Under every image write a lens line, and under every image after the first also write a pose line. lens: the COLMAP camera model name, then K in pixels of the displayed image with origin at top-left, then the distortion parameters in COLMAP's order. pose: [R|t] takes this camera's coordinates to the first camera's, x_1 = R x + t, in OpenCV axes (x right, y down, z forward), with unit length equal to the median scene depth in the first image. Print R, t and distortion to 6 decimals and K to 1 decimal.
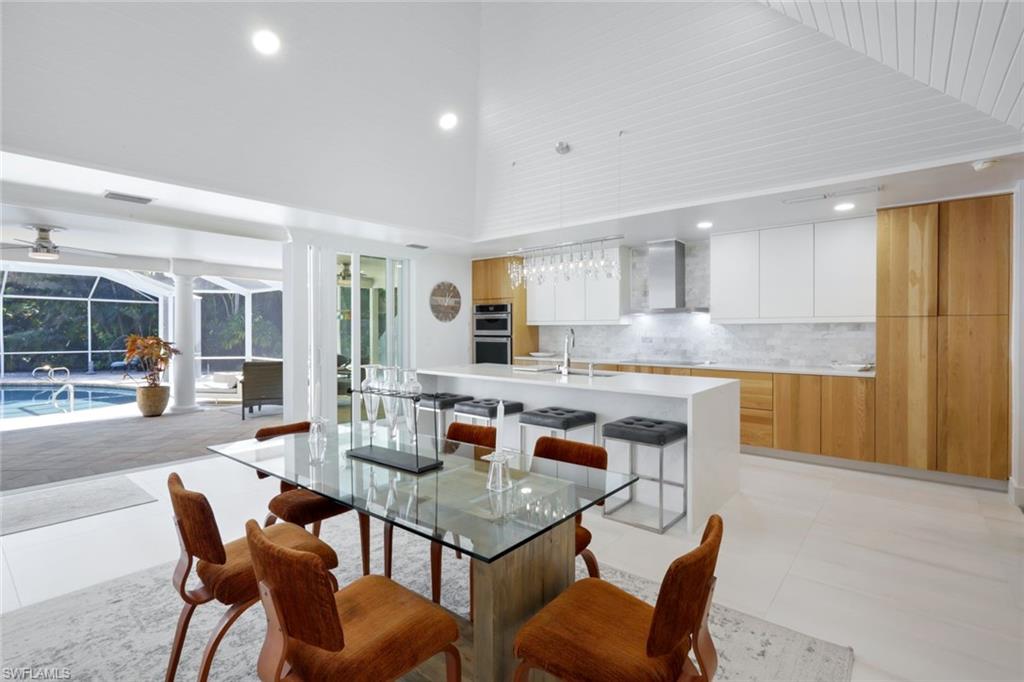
lens RADIAL K [[490.1, 0, 514.5], [0, 490.1, 334.3], [0, 0, 1]] dist [0.001628, 0.000109]
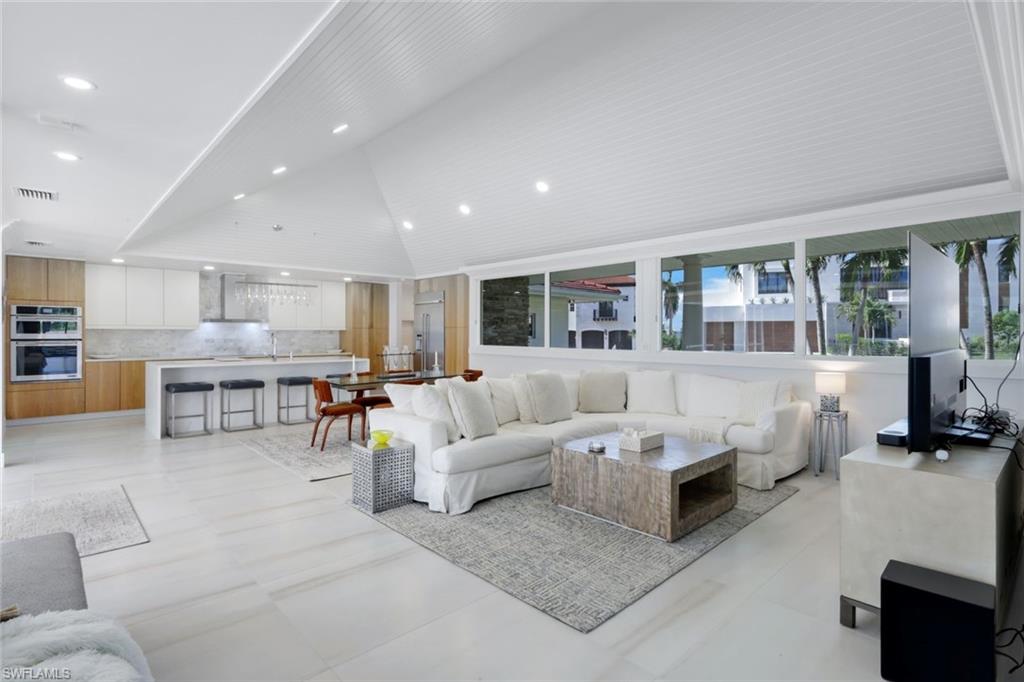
lens RADIAL K [[490.1, 0, 512.9], [0, 490.1, 339.0], [0, 0, 1]] dist [0.001628, 0.000109]
pose [[0.123195, -0.010626, 0.992326, -1.119578], [0.007662, 0.999923, 0.009756, -0.000008], [-0.992353, 0.006401, 0.123267, -0.023559]]
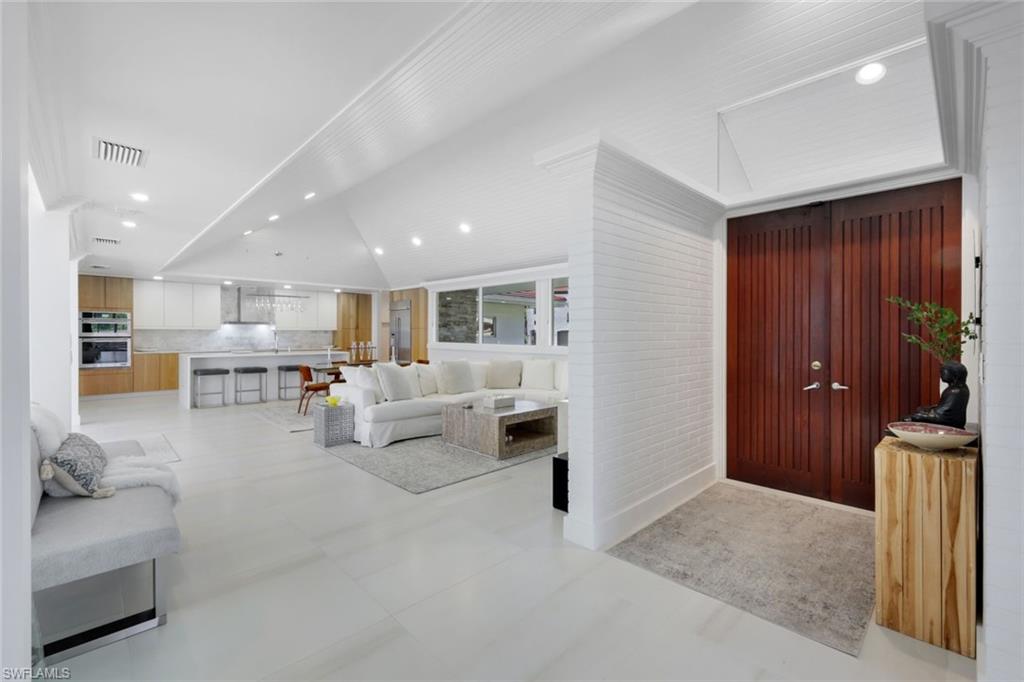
lens RADIAL K [[431.0, 0, 509.0], [0, 431.0, 339.9], [0, 0, 1]] dist [0.005218, 0.000271]
pose [[0.115337, -0.014543, 0.993220, -1.331436], [0.006088, 0.999884, 0.013933, 0.001862], [-0.993308, 0.004439, 0.115412, -0.230346]]
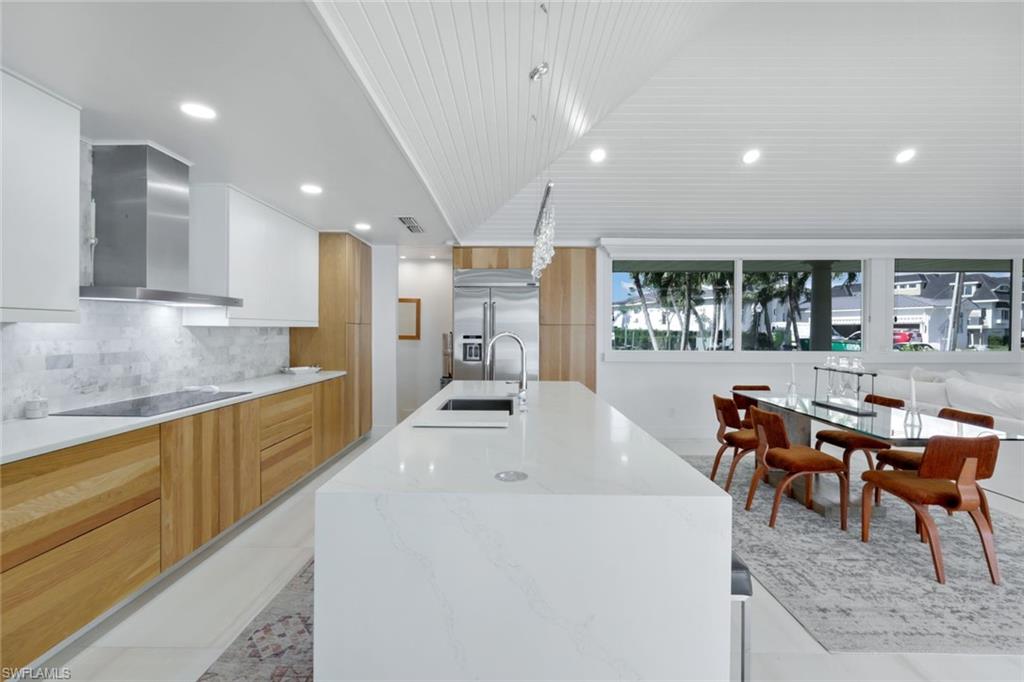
lens RADIAL K [[449.3, 0, 510.8], [0, 449.3, 337.7], [0, 0, 1]] dist [0.000852, -0.000179]
pose [[-0.625642, -0.010953, 0.780033, -0.273791], [0.005857, 0.999807, 0.018736, -0.014219], [-0.780088, 0.016291, -0.625458, 1.055109]]
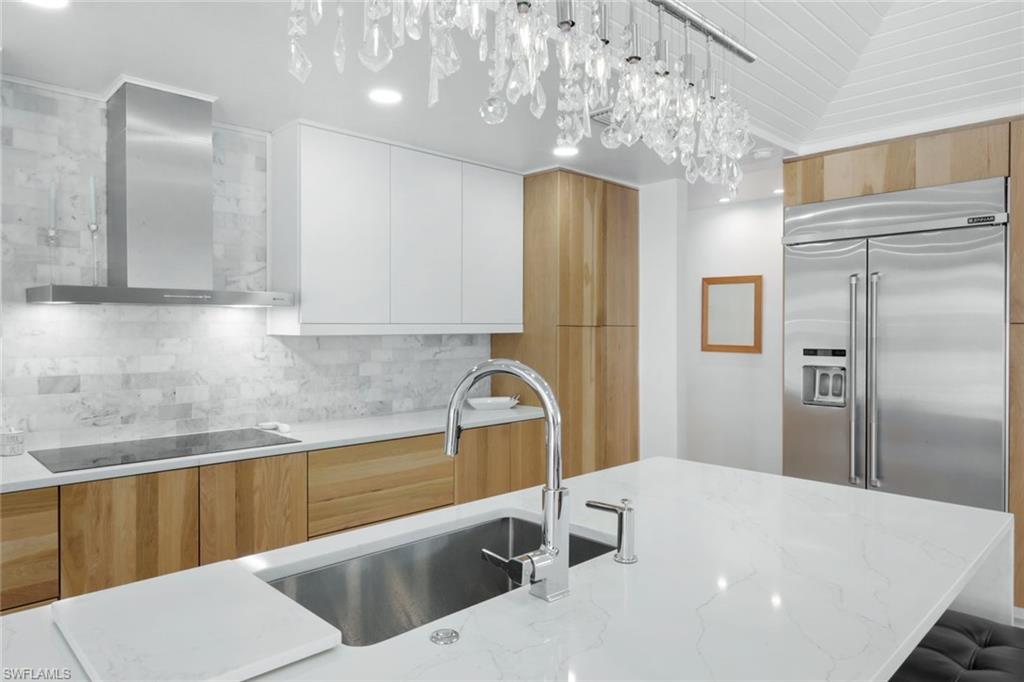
lens RADIAL K [[653.3, 0, 514.3], [0, 653.3, 340.5], [0, 0, 1]] dist [-0.000107, -0.002048]
pose [[0.105387, -0.013281, 0.994343, -0.130227], [0.010435, 0.999871, 0.012249, -0.020987], [-0.994377, 0.009085, 0.105512, 0.744144]]
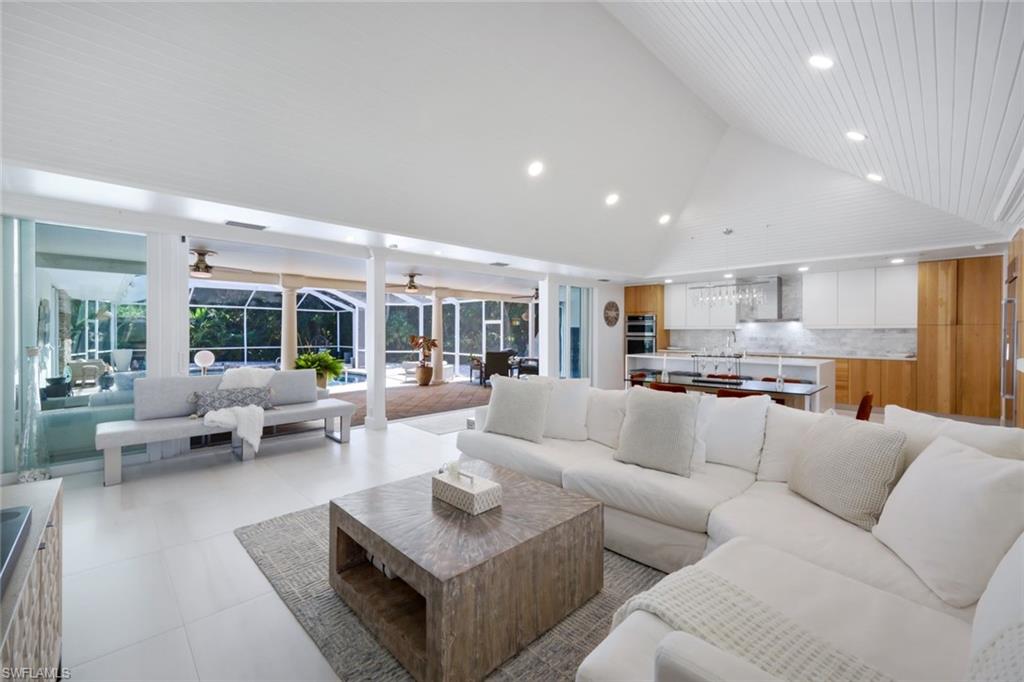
lens RADIAL K [[427.0, 0, 512.2], [0, 427.0, 335.5], [0, 0, 1]] dist [-0.000066, -0.000747]
pose [[0.993955, 0.003280, -0.109736, -0.381250], [-0.003410, 0.999994, -0.001000, 0.005136], [0.109732, 0.001368, 0.993960, -0.479419]]
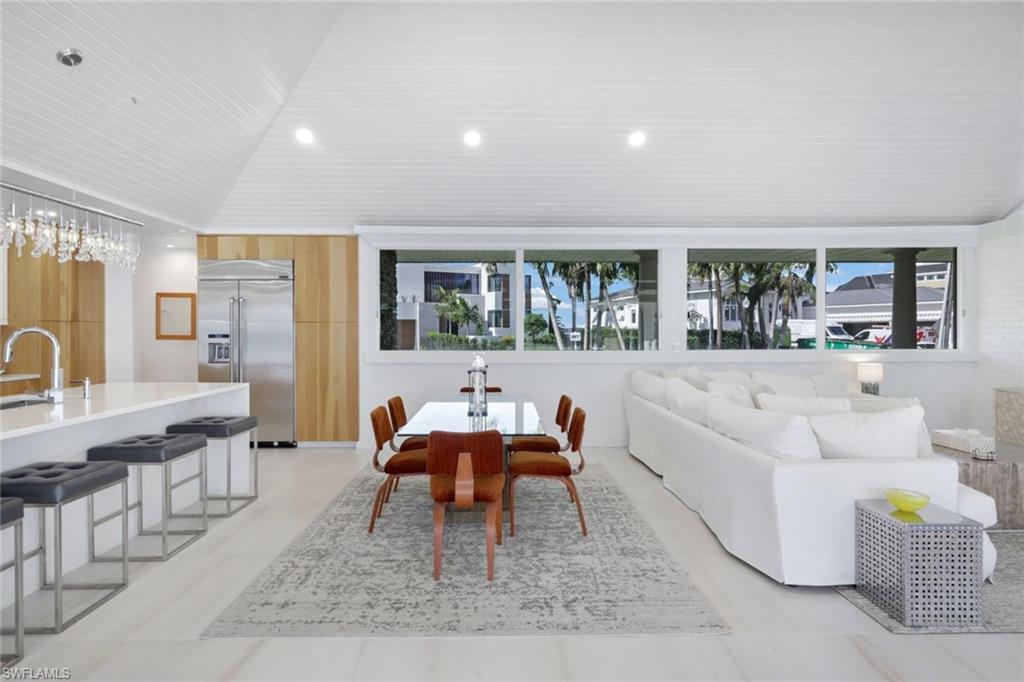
lens RADIAL K [[538.3, 0, 505.6], [0, 538.3, 335.8], [0, 0, 1]] dist [0.001637, -0.001902]
pose [[-0.646227, -0.003653, 0.763136, -0.615122], [0.009436, 0.999874, 0.012777, -0.006754], [-0.763087, 0.015458, -0.646111, 0.758951]]
